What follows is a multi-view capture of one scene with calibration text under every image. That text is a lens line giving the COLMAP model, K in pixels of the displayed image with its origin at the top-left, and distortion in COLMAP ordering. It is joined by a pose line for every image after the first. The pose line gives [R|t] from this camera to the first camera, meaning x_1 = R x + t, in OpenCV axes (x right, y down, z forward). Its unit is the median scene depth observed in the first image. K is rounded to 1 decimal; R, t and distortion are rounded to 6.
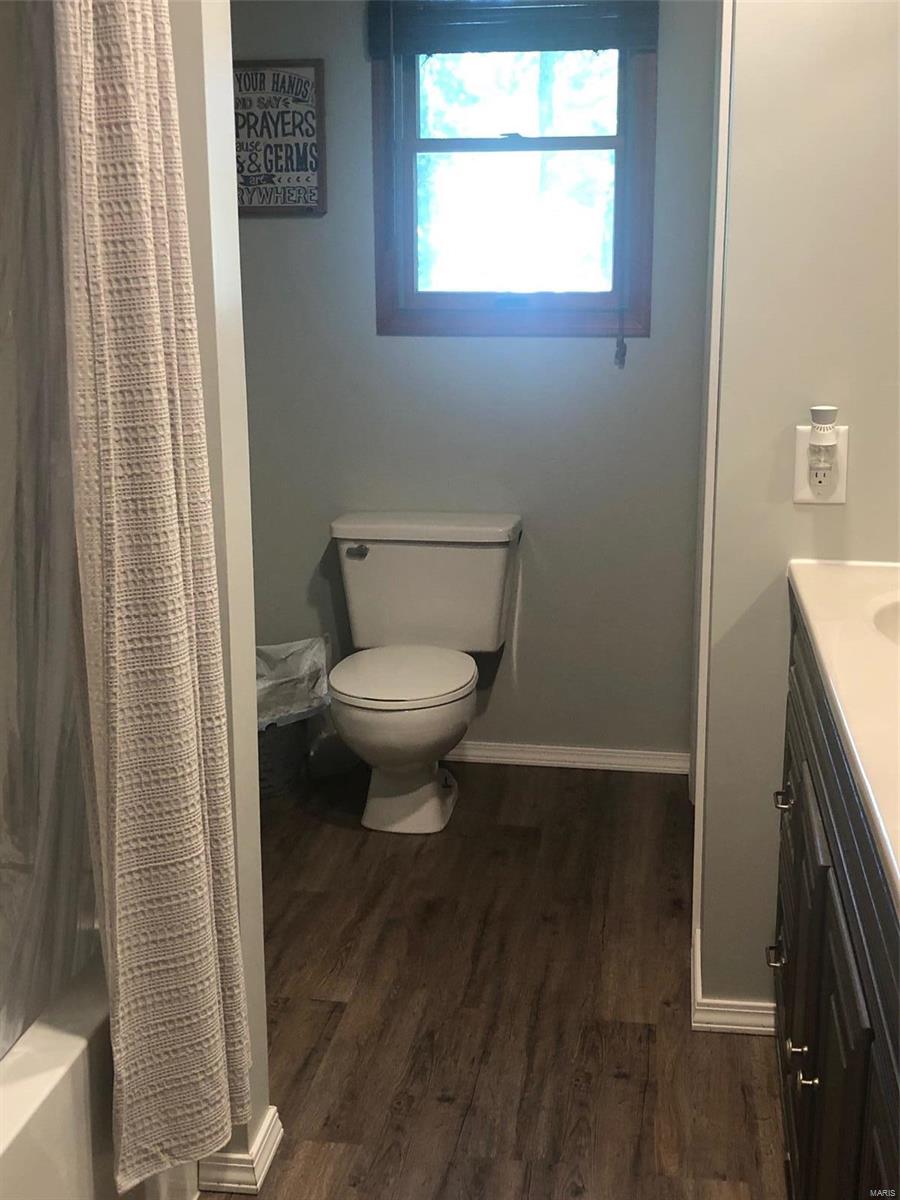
lens RADIAL K [[1466.9, 0, 447.2], [0, 1466.9, 600.5], [0, 0, 1]] dist [0.129337, -0.500537]
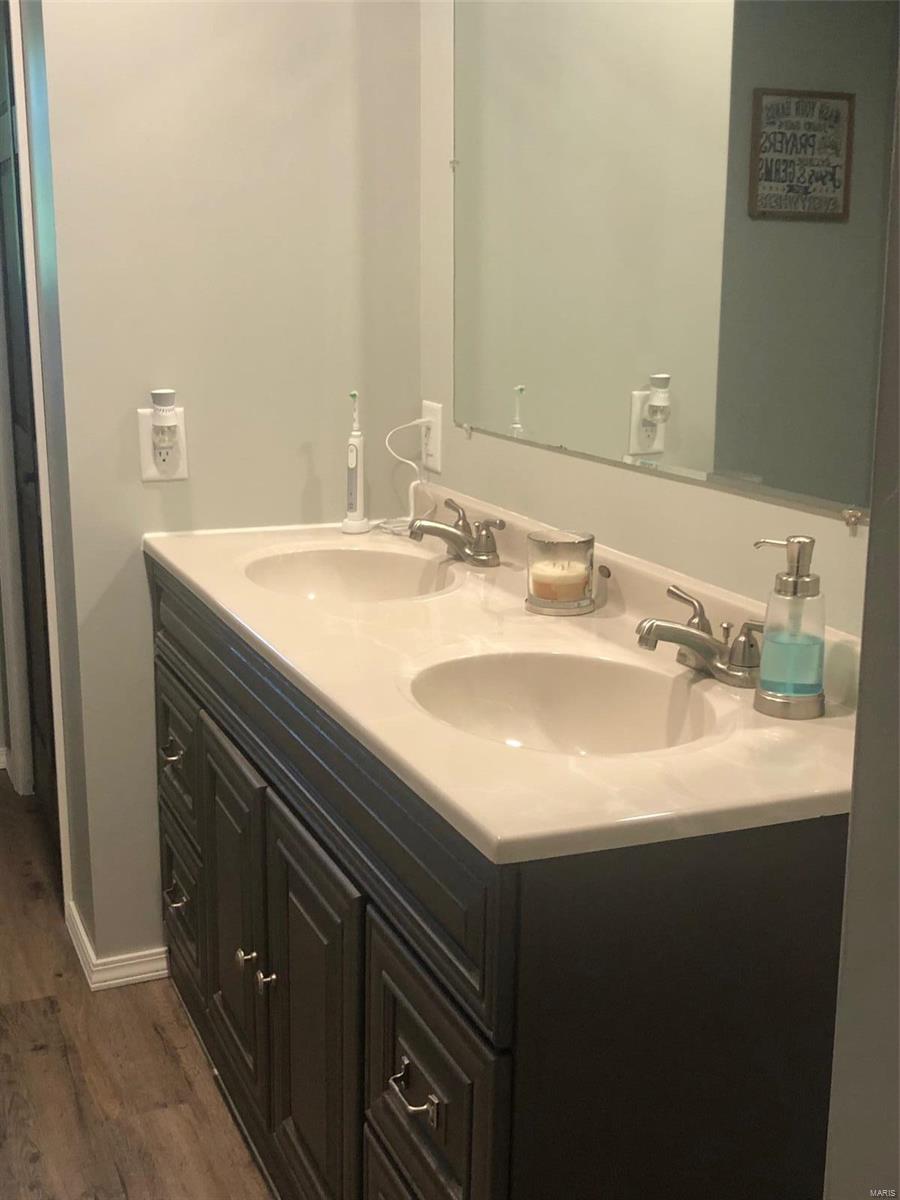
lens RADIAL K [[1460.5, 0, 449.3], [0, 1460.5, 633.5], [0, 0, 1]] dist [0.004667, -0.004304]
pose [[0.852805, -0.124365, 0.507205, -0.128601], [0.113695, 0.992148, 0.052107, 0.014181], [-0.509703, 0.013229, 0.860249, -0.031564]]
